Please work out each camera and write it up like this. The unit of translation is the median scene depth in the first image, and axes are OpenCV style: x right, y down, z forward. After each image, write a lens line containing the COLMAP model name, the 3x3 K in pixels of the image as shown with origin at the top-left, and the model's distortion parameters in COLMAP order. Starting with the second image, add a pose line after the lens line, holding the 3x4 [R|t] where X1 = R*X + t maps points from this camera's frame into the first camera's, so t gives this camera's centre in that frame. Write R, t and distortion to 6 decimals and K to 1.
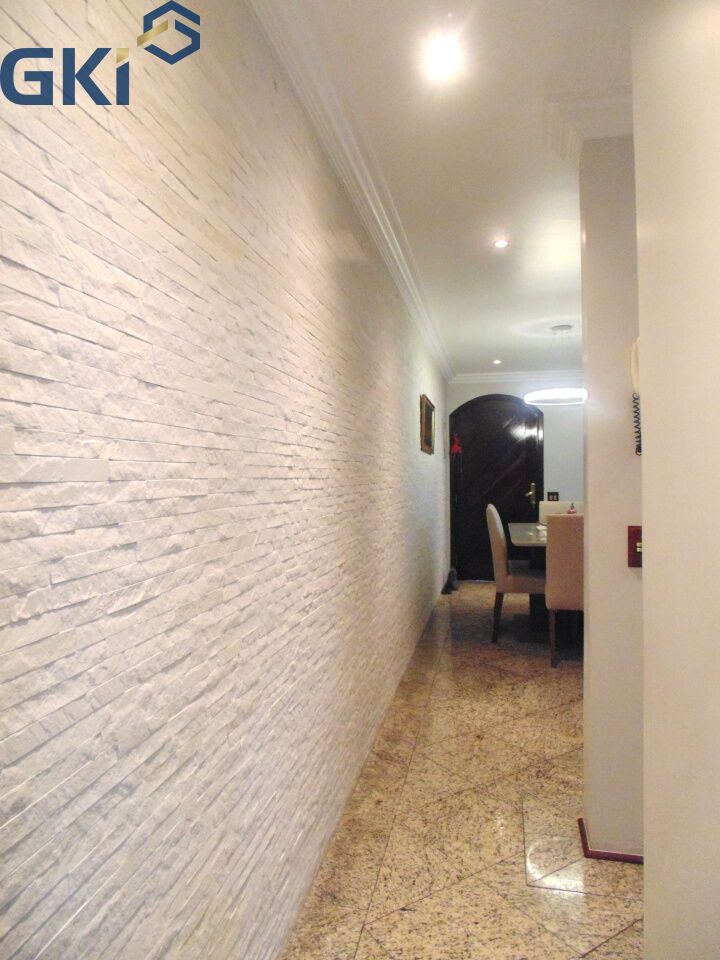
lens RADIAL K [[646.5, 0, 359.1], [0, 646.5, 476.3], [0, 0, 1]] dist [-0.000084, -0.001181]
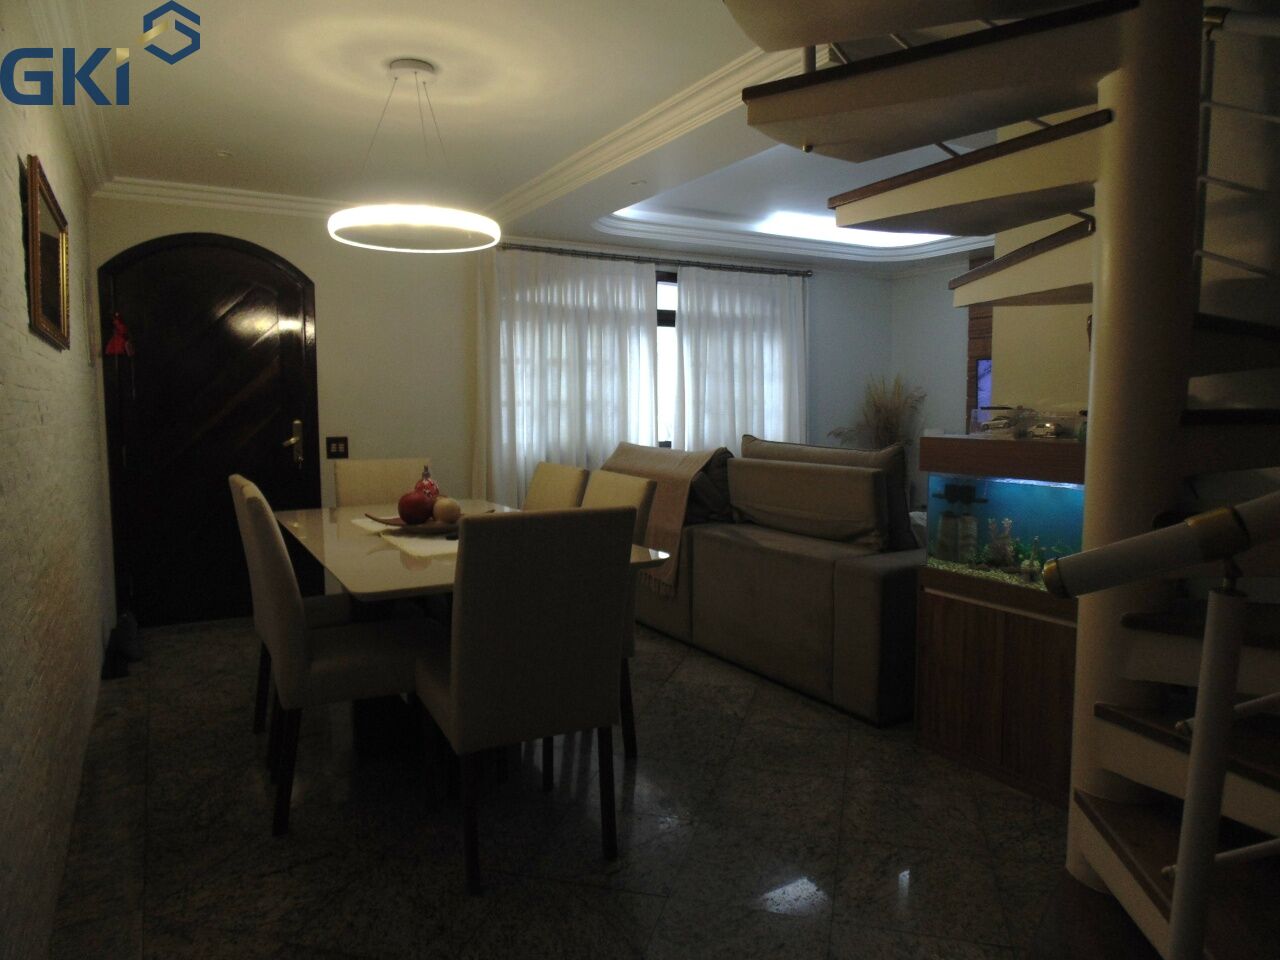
lens RADIAL K [[862.0, 0, 652.8], [0, 862.0, 474.7], [0, 0, 1]] dist [-0.000084, -0.001181]
pose [[0.746551, -0.049722, 0.663468, 0.025318], [-0.002921, 0.996949, 0.078001, -0.000538], [-0.665322, -0.060169, 0.744128, 0.310639]]
